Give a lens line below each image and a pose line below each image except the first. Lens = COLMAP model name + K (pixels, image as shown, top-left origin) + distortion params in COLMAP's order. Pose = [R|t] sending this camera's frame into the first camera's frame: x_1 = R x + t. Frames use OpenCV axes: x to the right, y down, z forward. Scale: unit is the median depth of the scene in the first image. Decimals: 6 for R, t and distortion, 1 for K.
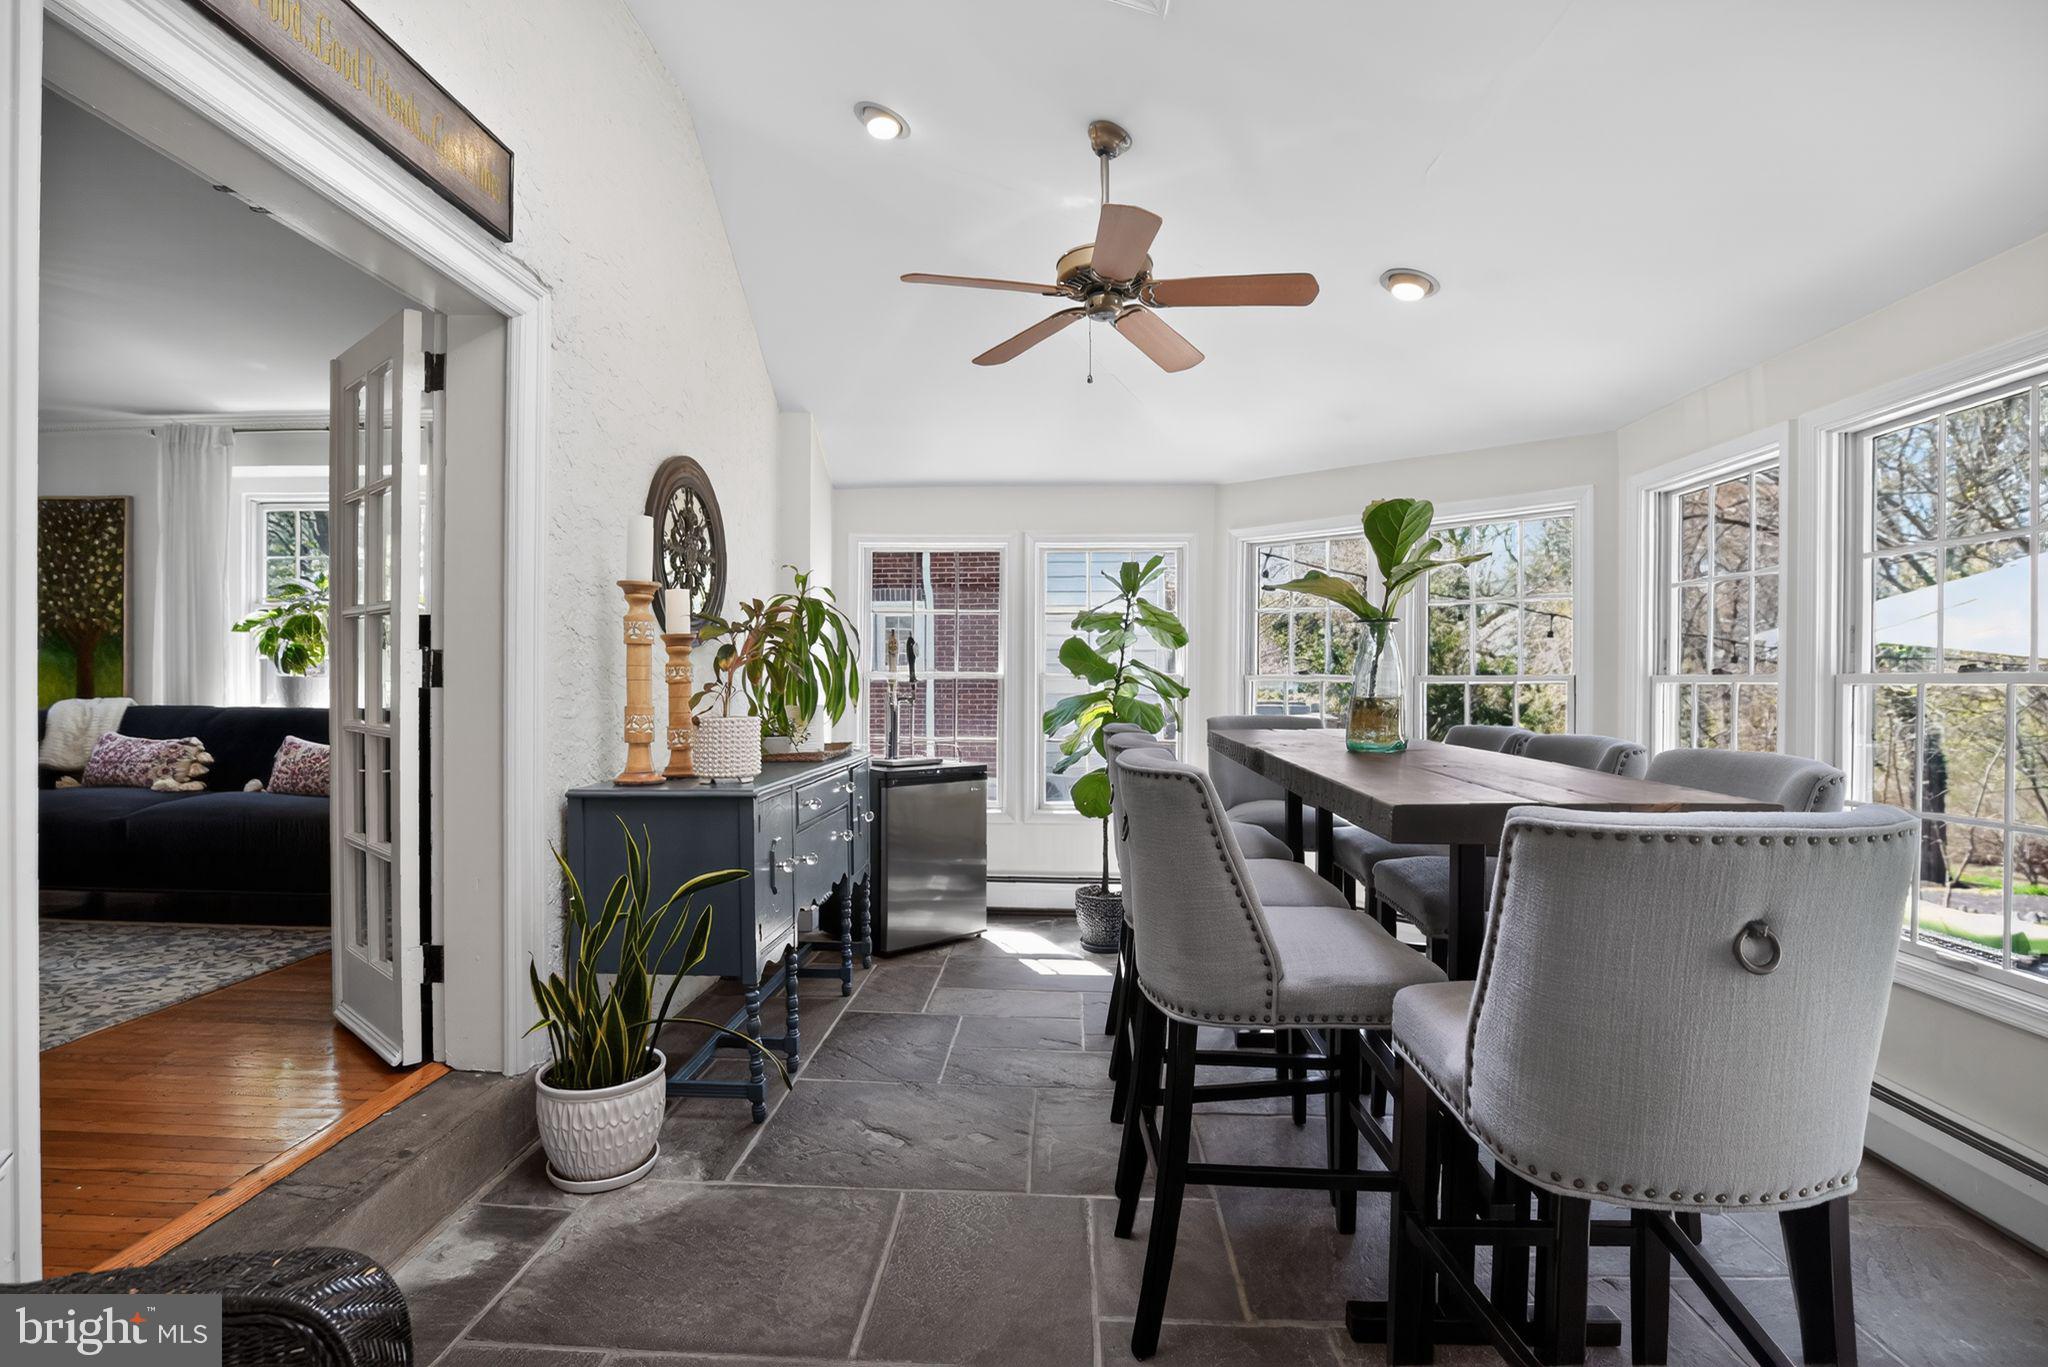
lens RADIAL K [[939.5, 0, 1015.4], [0, 939.5, 689.8], [0, 0, 1]] dist [-0.033835, 0.003189]
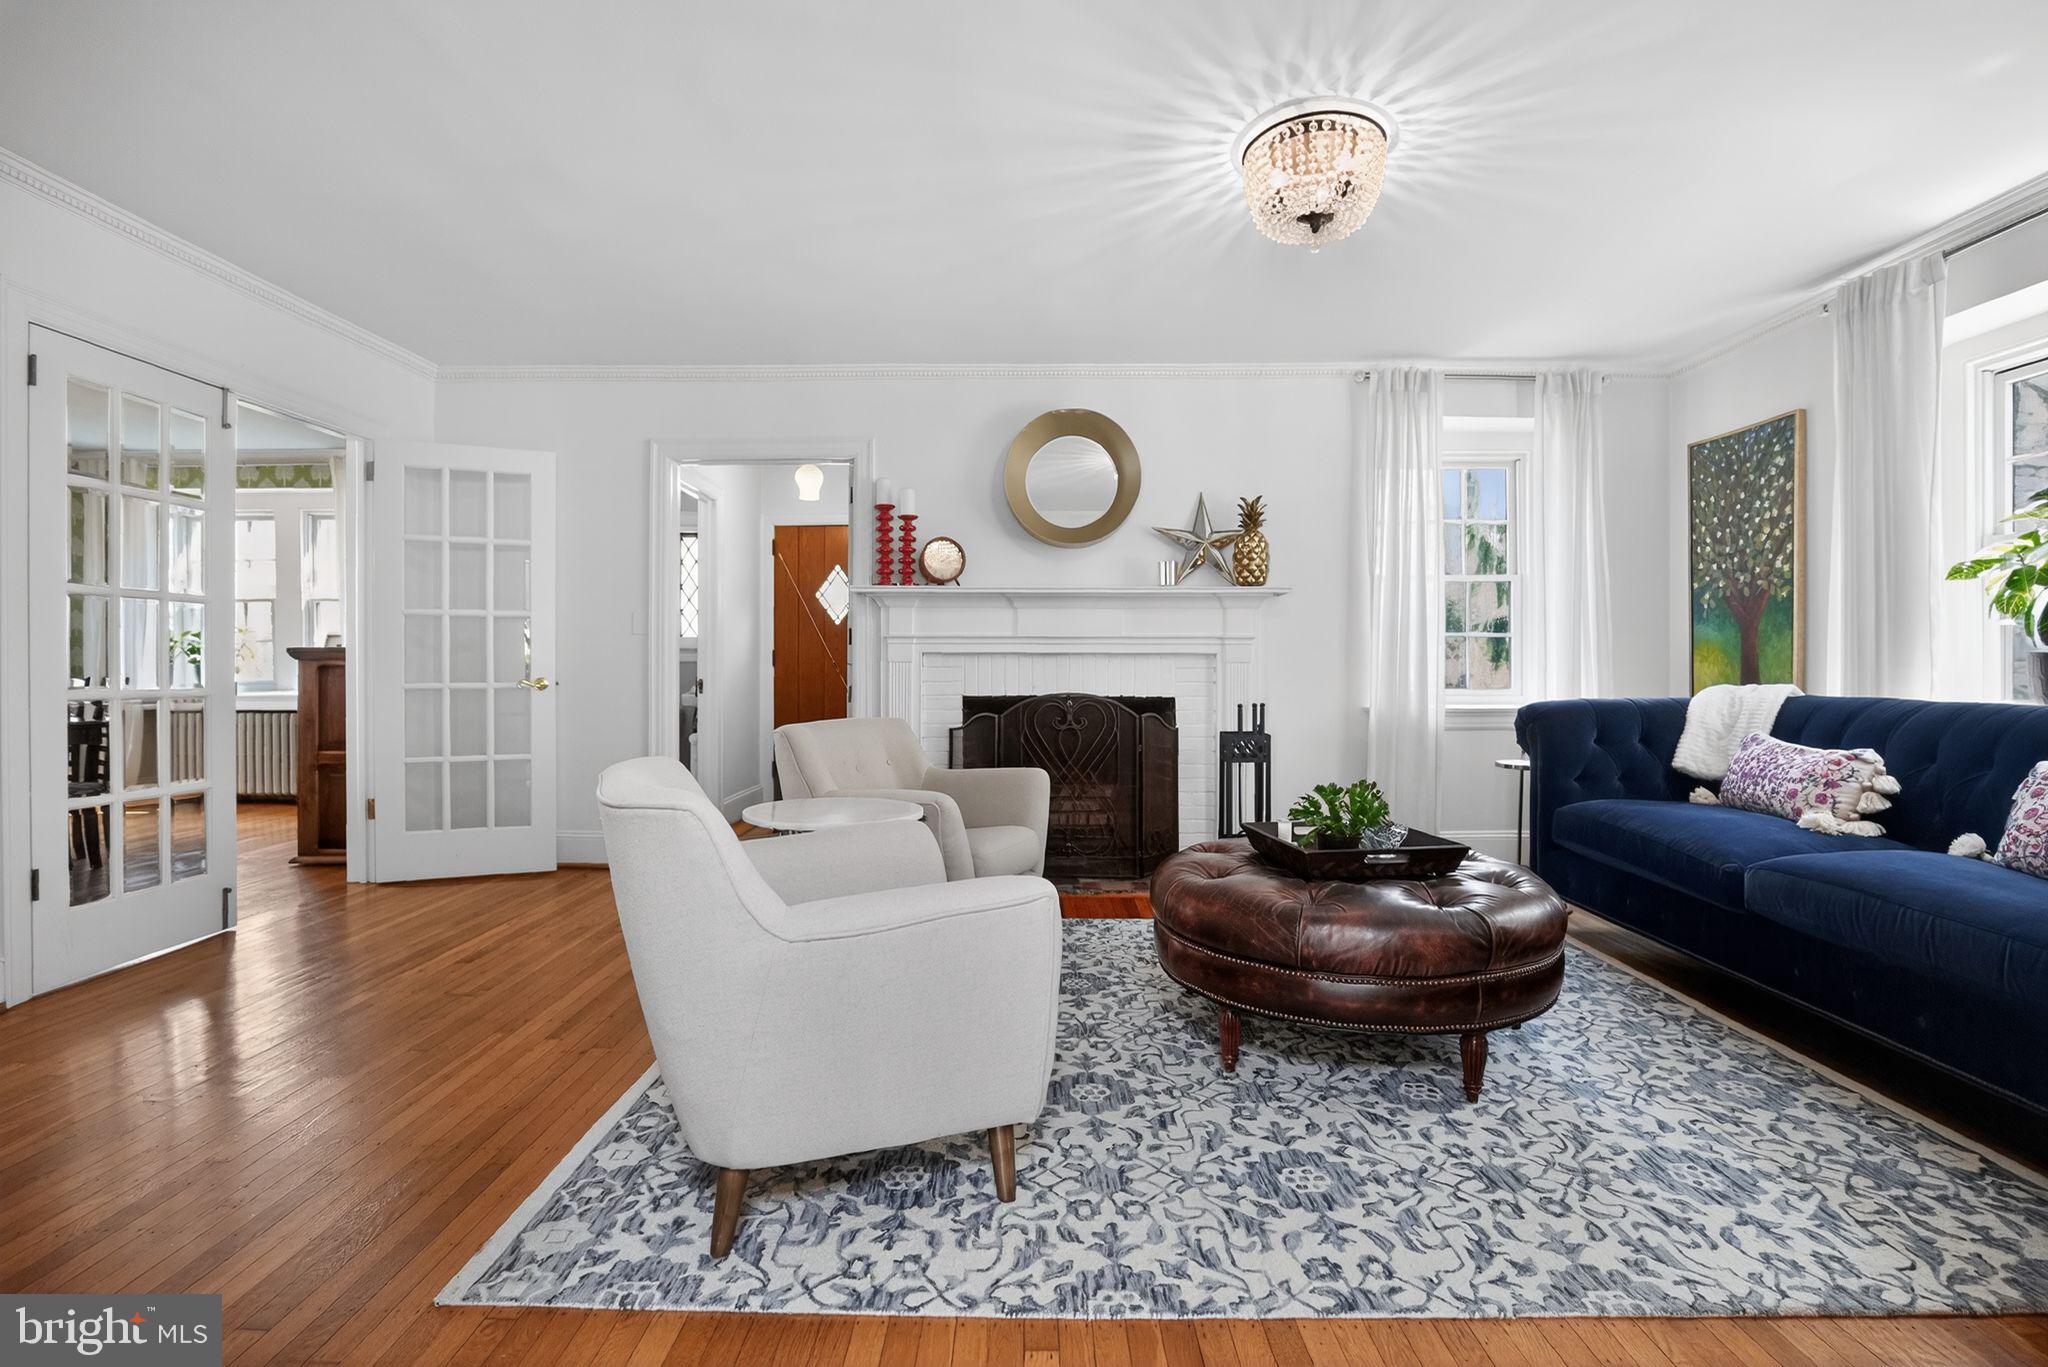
lens RADIAL K [[939.5, 0, 1031.3], [0, 939.5, 674.1], [0, 0, 1]] dist [-0.033835, 0.003189]
pose [[0.044828, 0.000904, -0.998994, -0.272460], [-0.009976, 0.999950, 0.000457, 0.006008], [0.998945, 0.009945, 0.044834, 0.362175]]
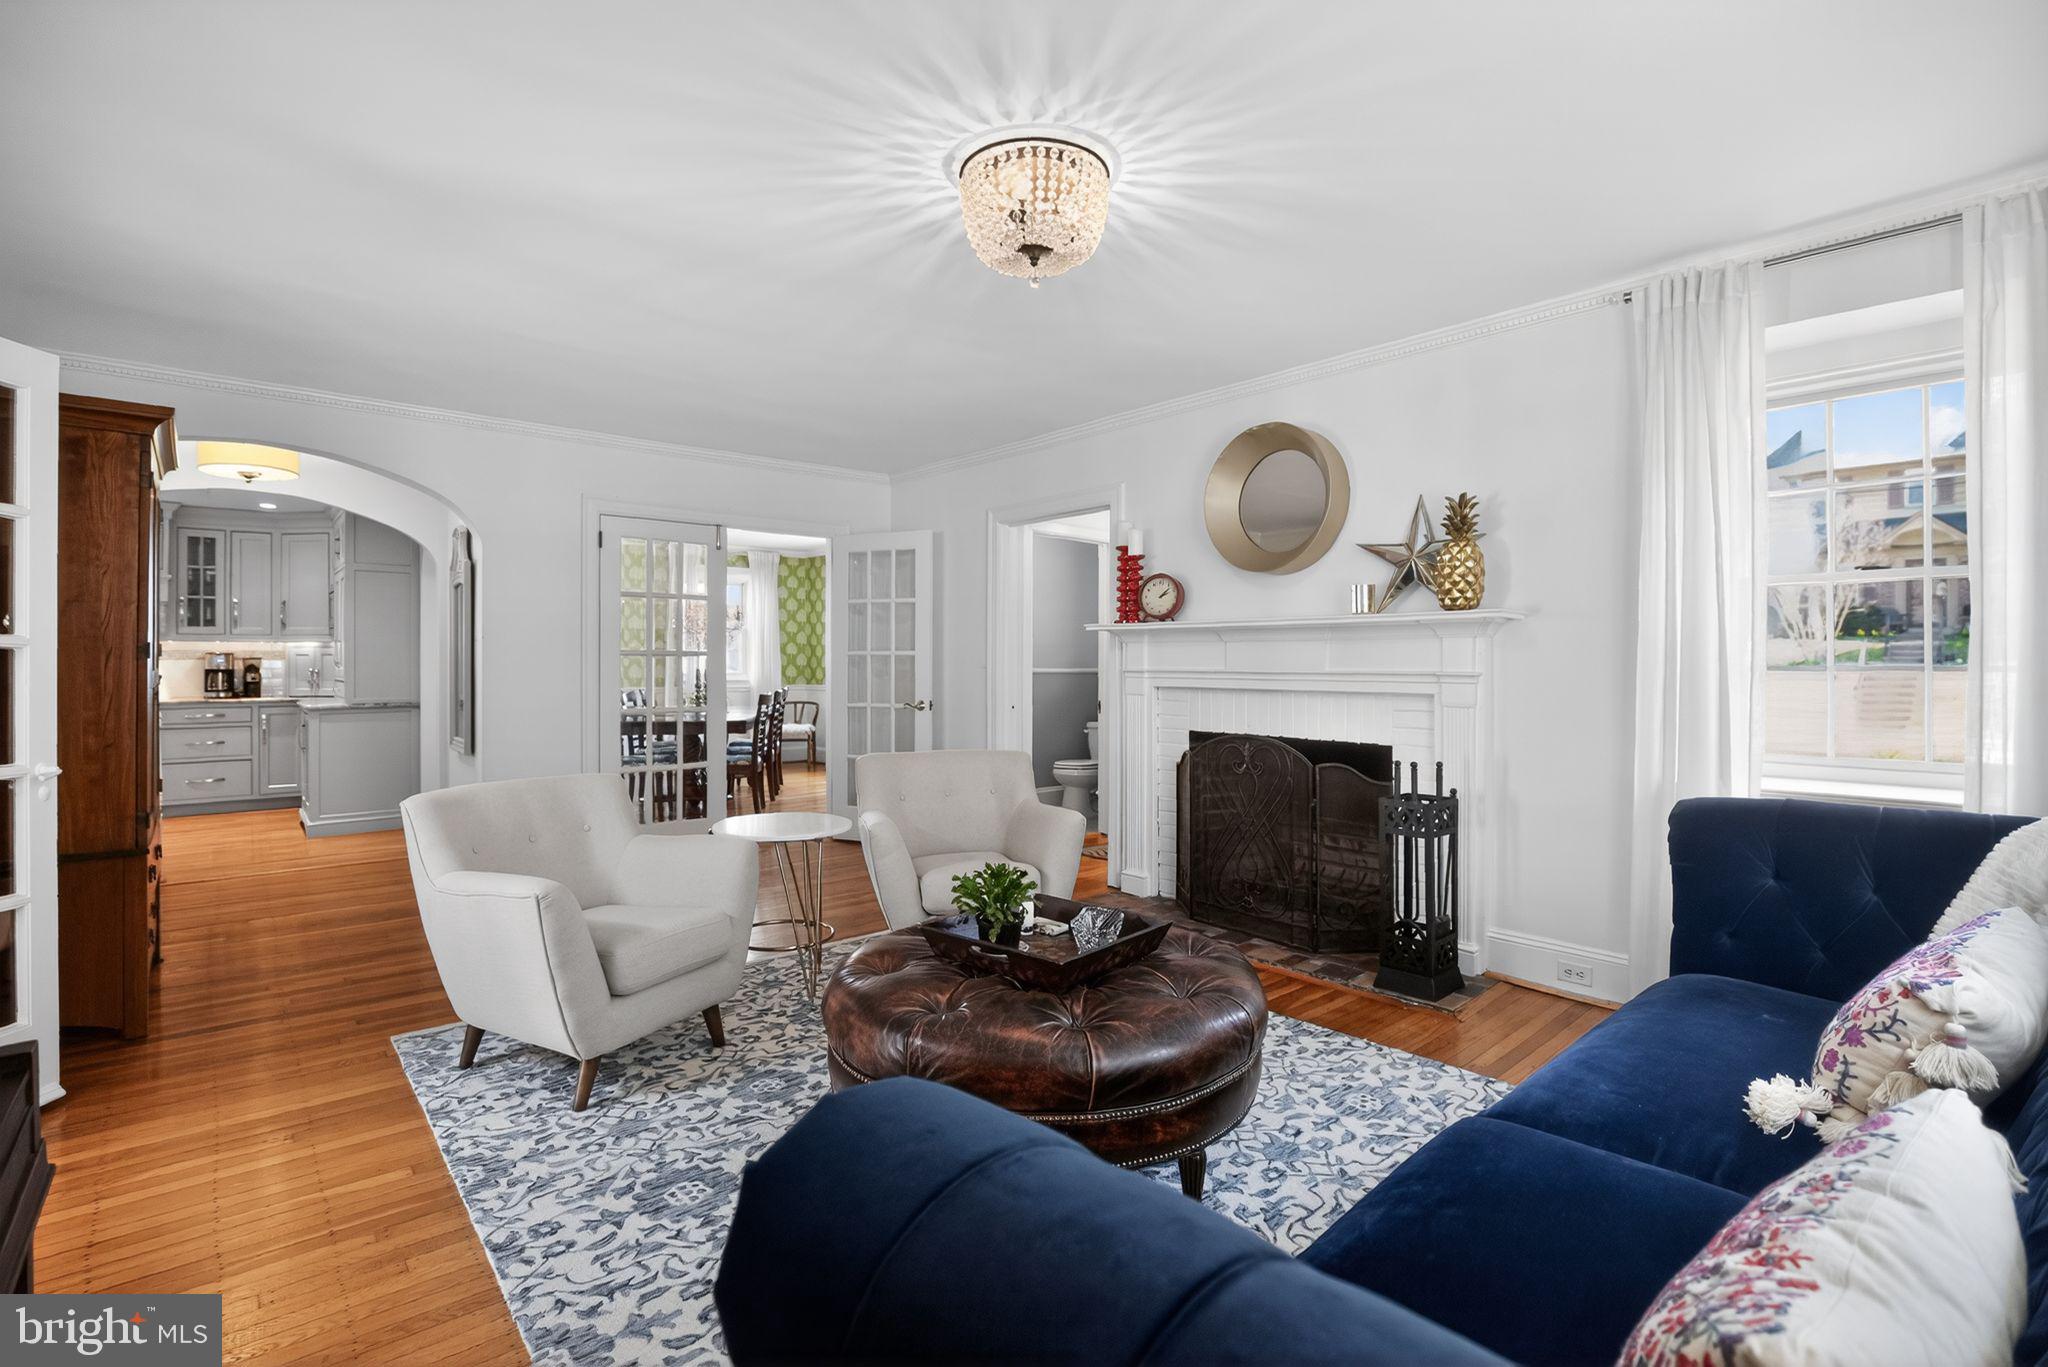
lens RADIAL K [[939.5, 0, 1030.2], [0, 939.5, 663.7], [0, 0, 1]] dist [-0.033835, 0.003189]
pose [[-0.714275, -0.007936, -0.699820, -0.449226], [-0.011927, 0.999929, 0.000835, -0.037241], [0.699763, 0.008943, -0.714319, 0.894095]]
